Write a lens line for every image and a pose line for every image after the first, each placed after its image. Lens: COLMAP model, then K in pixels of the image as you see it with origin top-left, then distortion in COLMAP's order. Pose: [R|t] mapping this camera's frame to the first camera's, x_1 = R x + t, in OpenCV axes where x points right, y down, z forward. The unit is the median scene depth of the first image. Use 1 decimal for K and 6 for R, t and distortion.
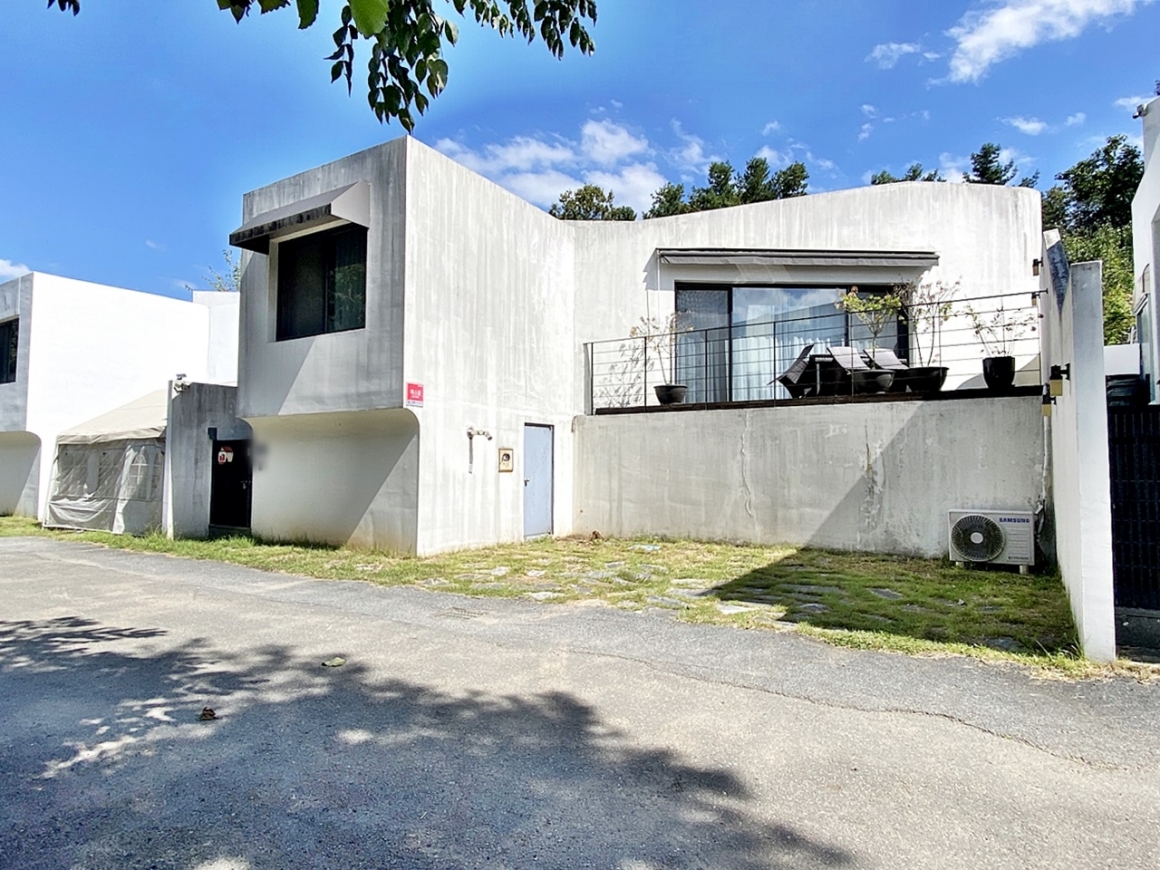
lens RADIAL K [[671.1, 0, 549.6], [0, 671.1, 440.6], [0, 0, 1]] dist [0.034994, -0.031947]
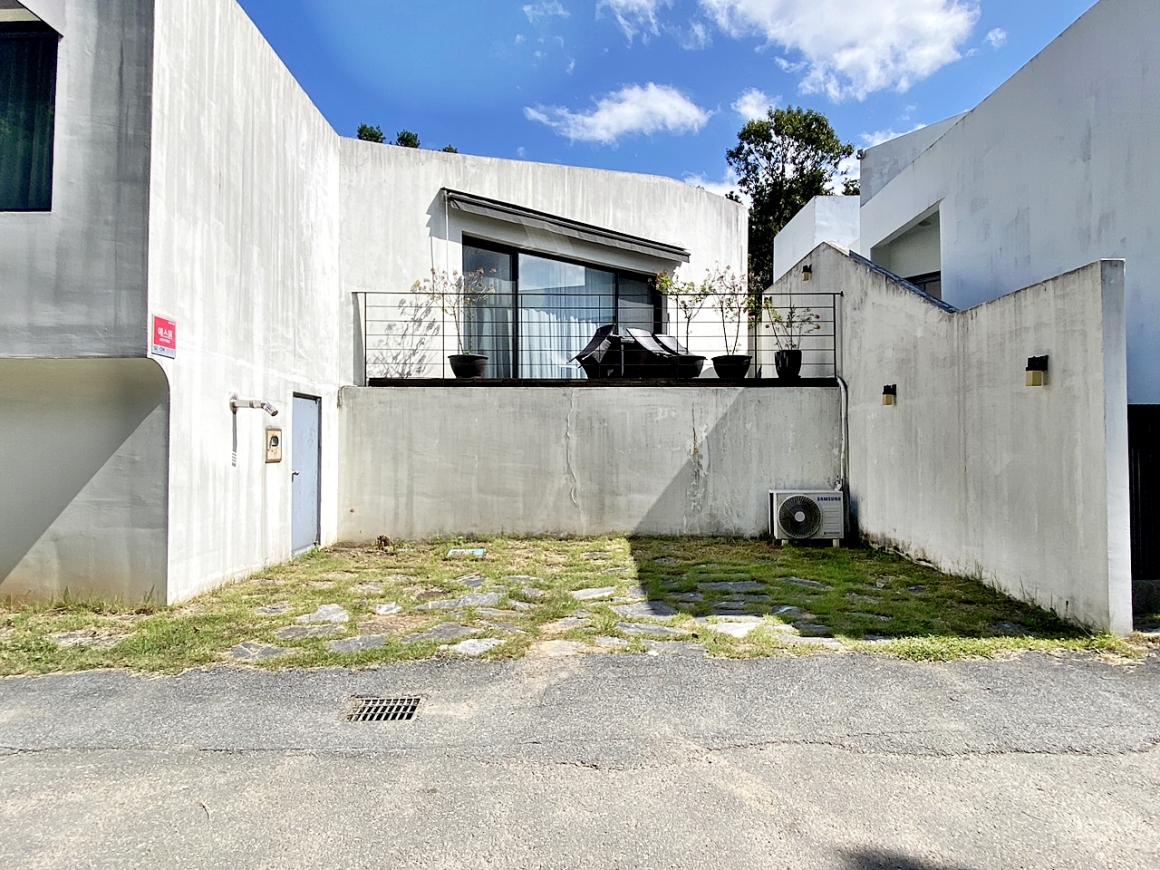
lens RADIAL K [[671.1, 0, 580.3], [0, 671.1, 433.9], [0, 0, 1]] dist [0.034994, -0.031947]
pose [[0.823142, 0.005886, 0.567805, -0.203444], [-0.016680, 0.999765, 0.013816, 0.002855], [-0.567590, -0.020843, 0.823047, 0.252424]]
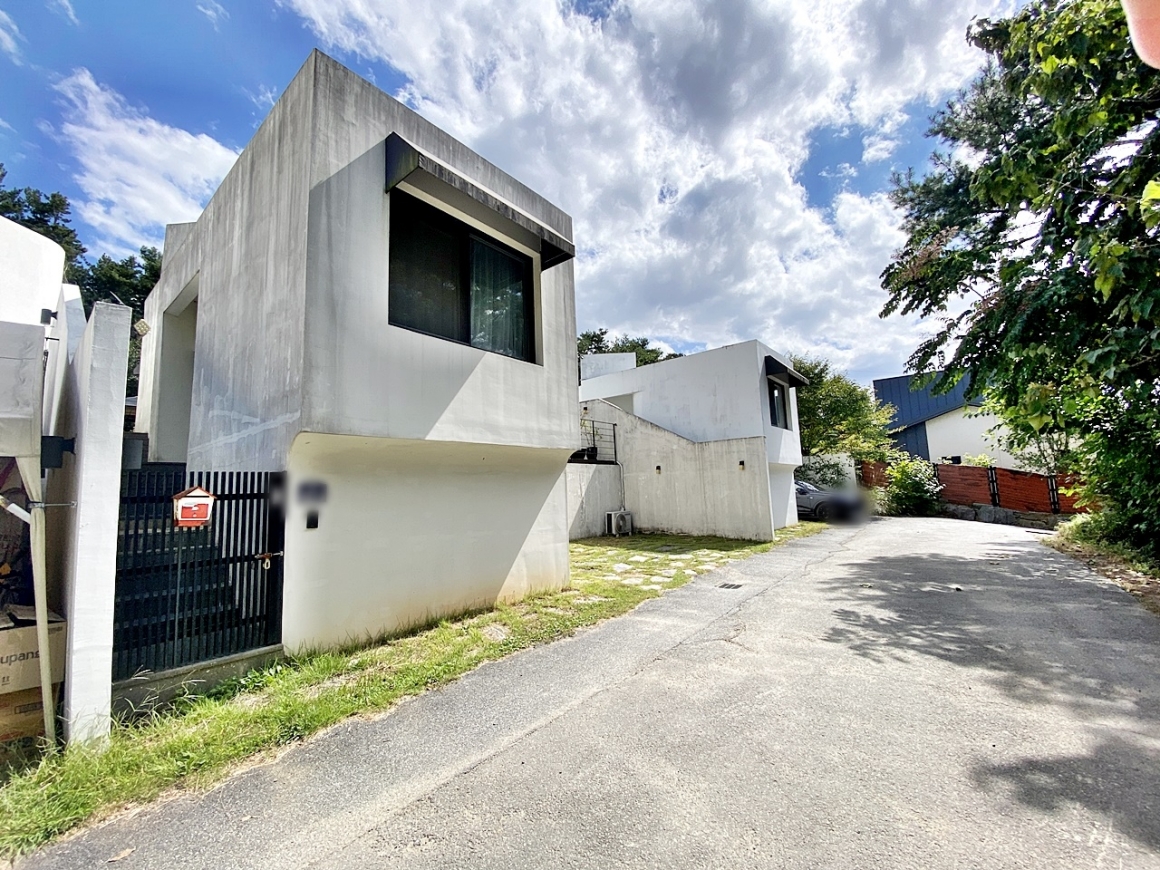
lens RADIAL K [[474.3, 0, 585.3], [0, 474.3, 436.8], [0, 0, 1]] dist [-0.001801, -0.000533]
pose [[0.078048, 0.101389, 0.991781, -0.847753], [-0.005453, 0.994844, -0.101273, 0.007480], [-0.996935, 0.002496, 0.078199, 0.781933]]
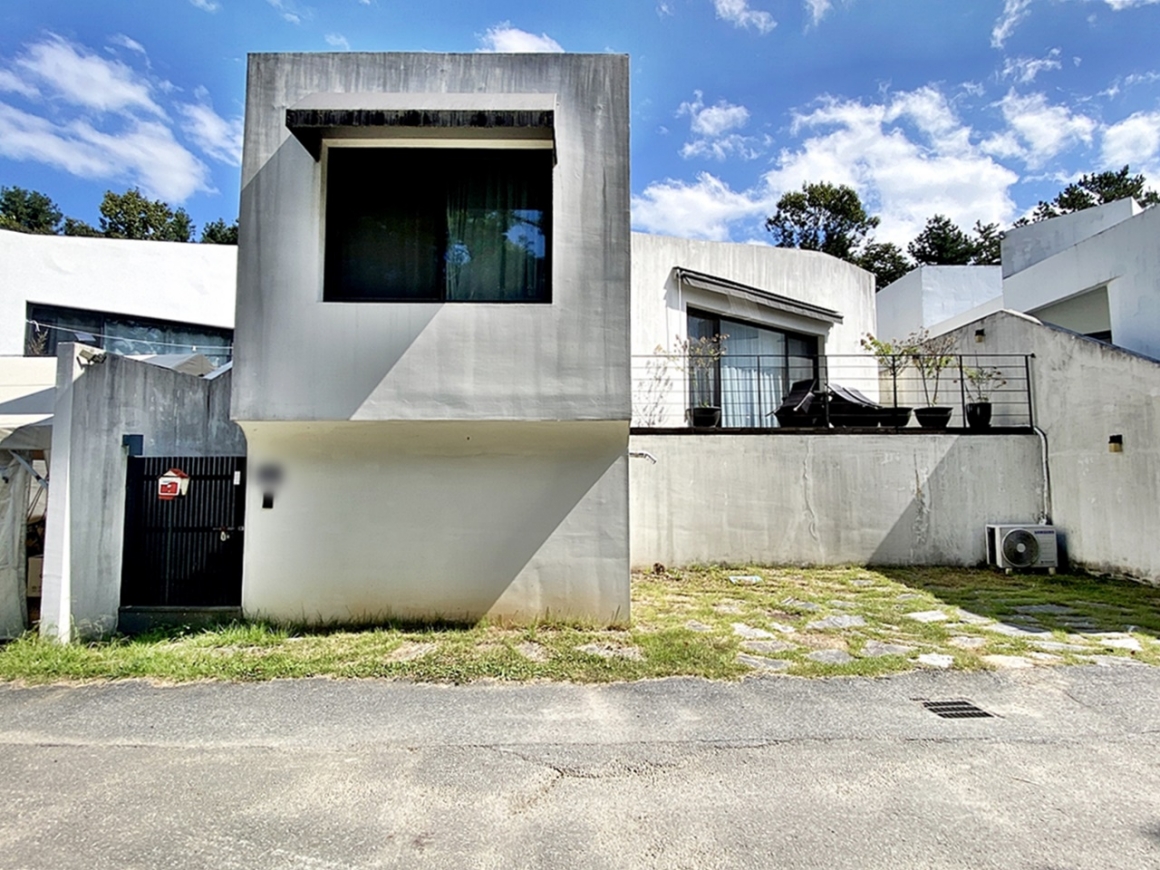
lens RADIAL K [[610.1, 0, 573.4], [0, 610.1, 436.1], [0, 0, 1]] dist [0.009094, -0.011672]
pose [[0.828420, 0.033257, 0.559119, -0.535306], [-0.016518, 0.999252, -0.034963, -0.006563], [-0.559864, 0.019728, 0.828350, 0.413223]]
